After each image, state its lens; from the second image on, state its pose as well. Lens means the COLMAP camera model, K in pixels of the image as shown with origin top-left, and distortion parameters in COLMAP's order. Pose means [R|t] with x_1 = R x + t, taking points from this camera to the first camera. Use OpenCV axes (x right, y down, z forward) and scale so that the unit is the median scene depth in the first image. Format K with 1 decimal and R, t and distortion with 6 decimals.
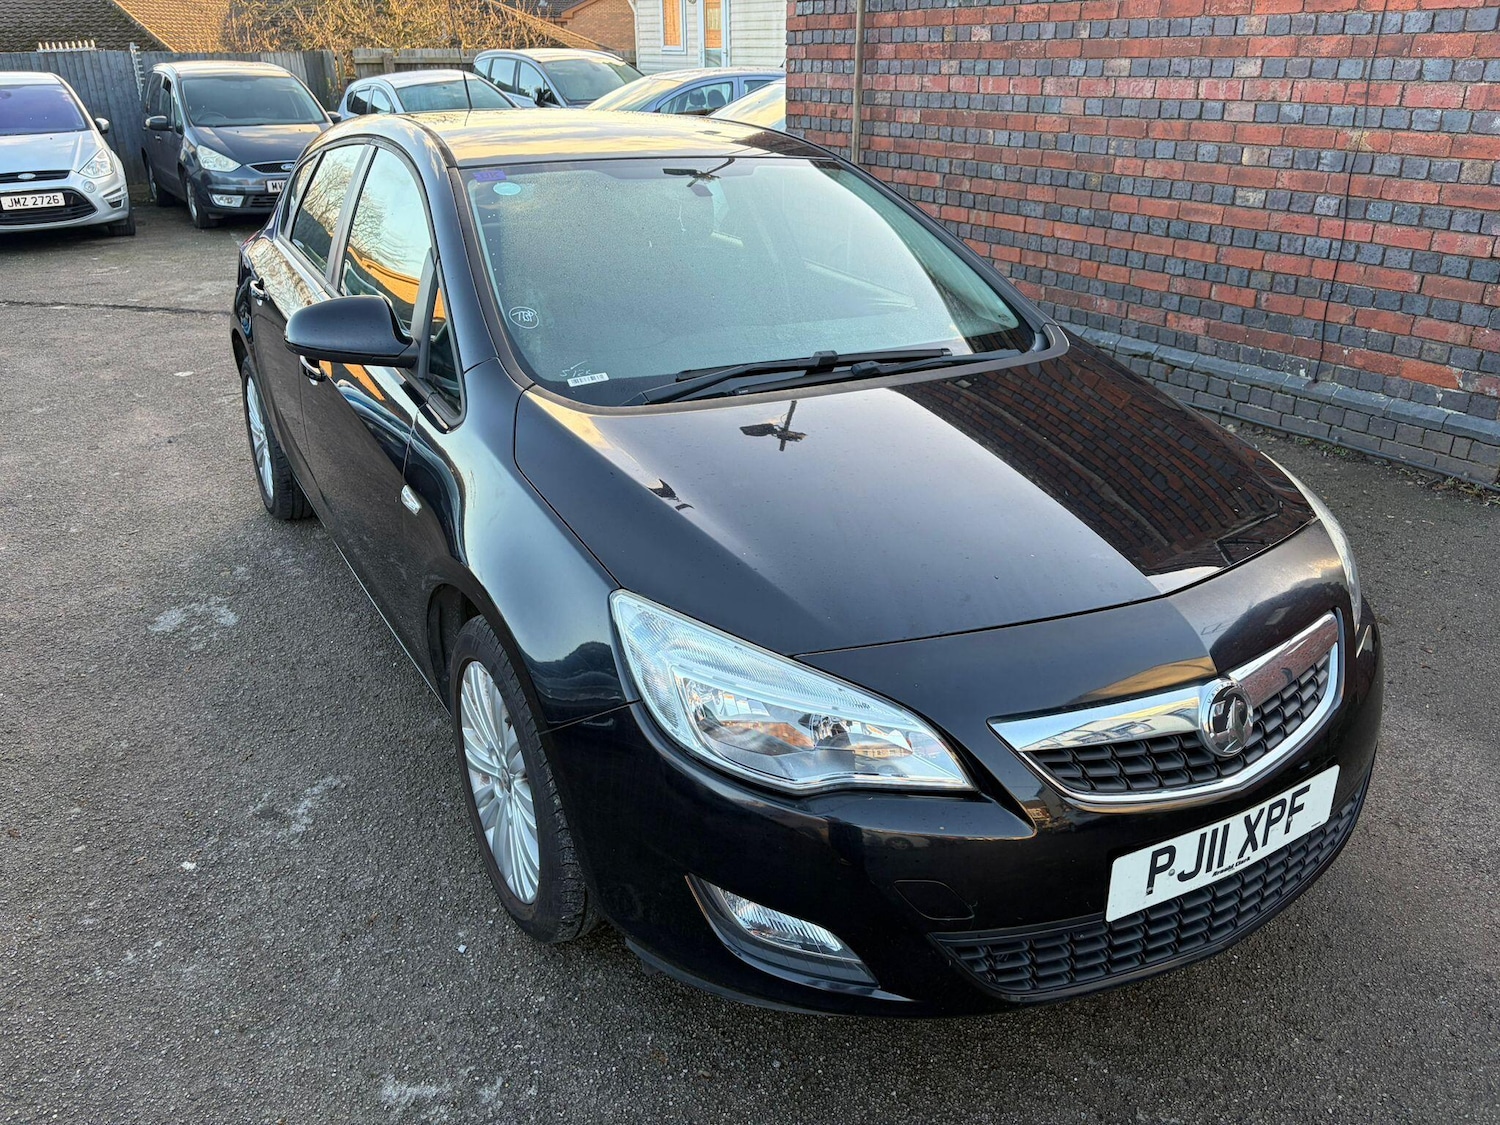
lens RADIAL K [[1124.0, 0, 741.6], [0, 1124.0, 558.5], [0, 0, 1]] dist [0.060157, -0.065341]
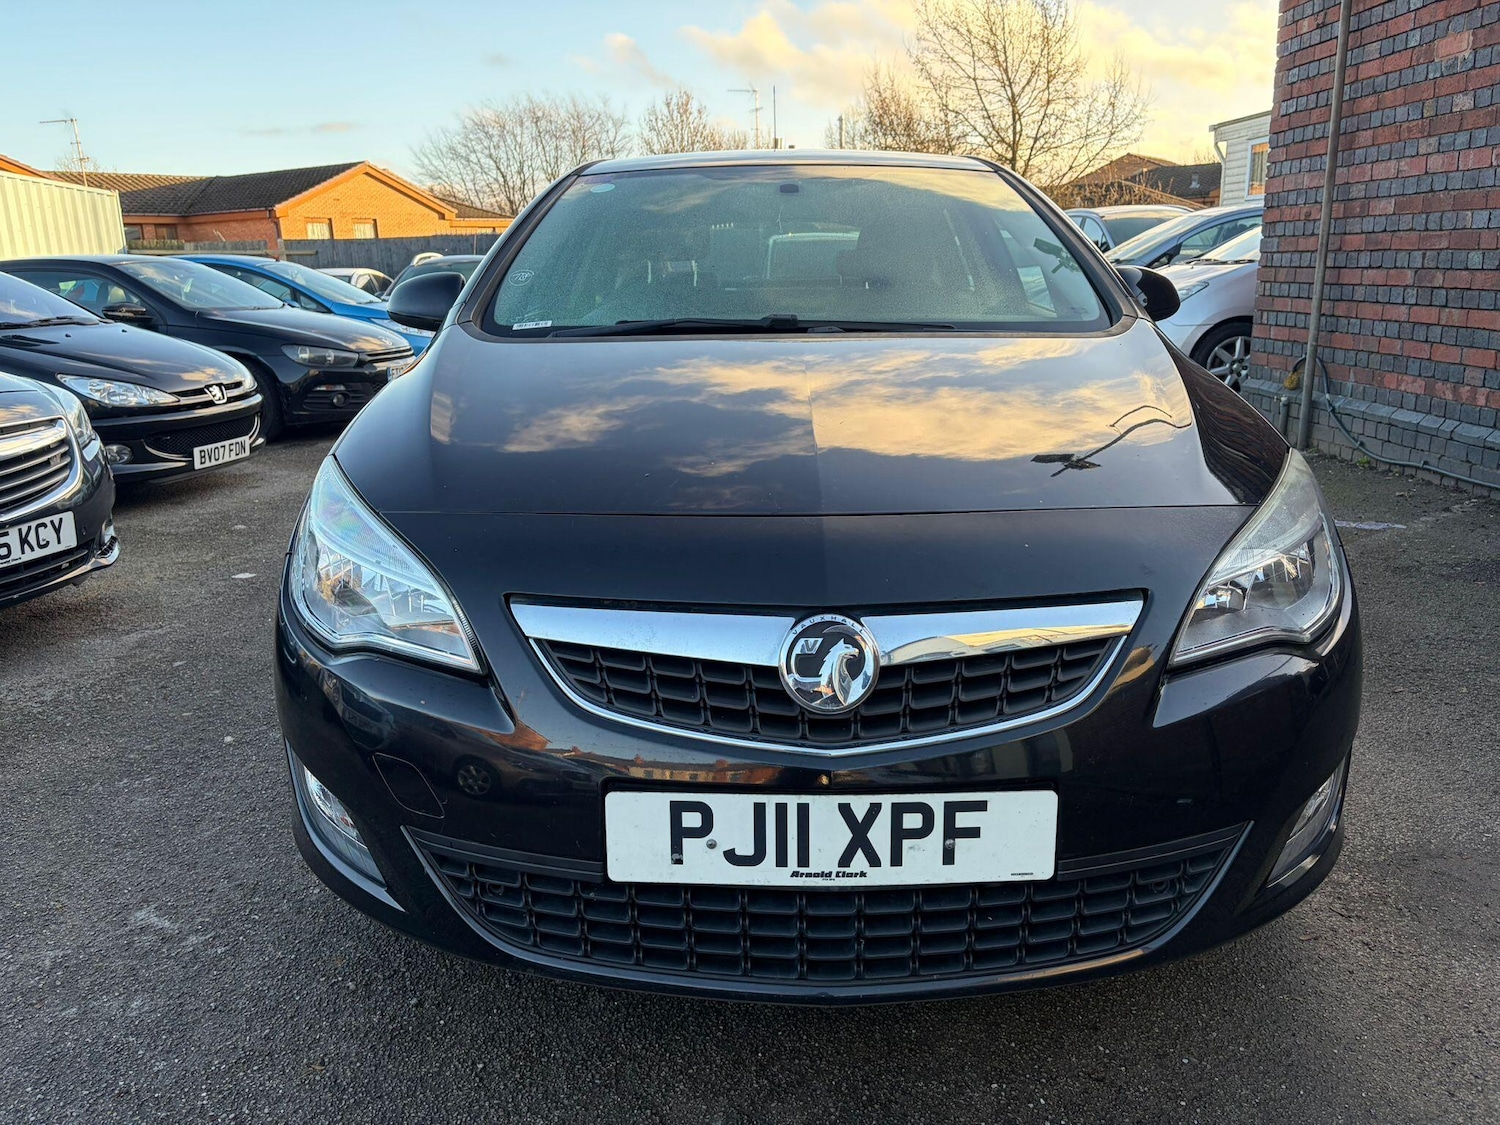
lens RADIAL K [[1124.0, 0, 746.2], [0, 1124.0, 563.4], [0, 0, 1]] dist [0.060157, -0.065341]
pose [[0.860239, 0.108646, -0.498181, 0.271211], [-0.179692, 0.978950, -0.096789, 0.057025], [0.477178, 0.172781, 0.861654, 0.113435]]
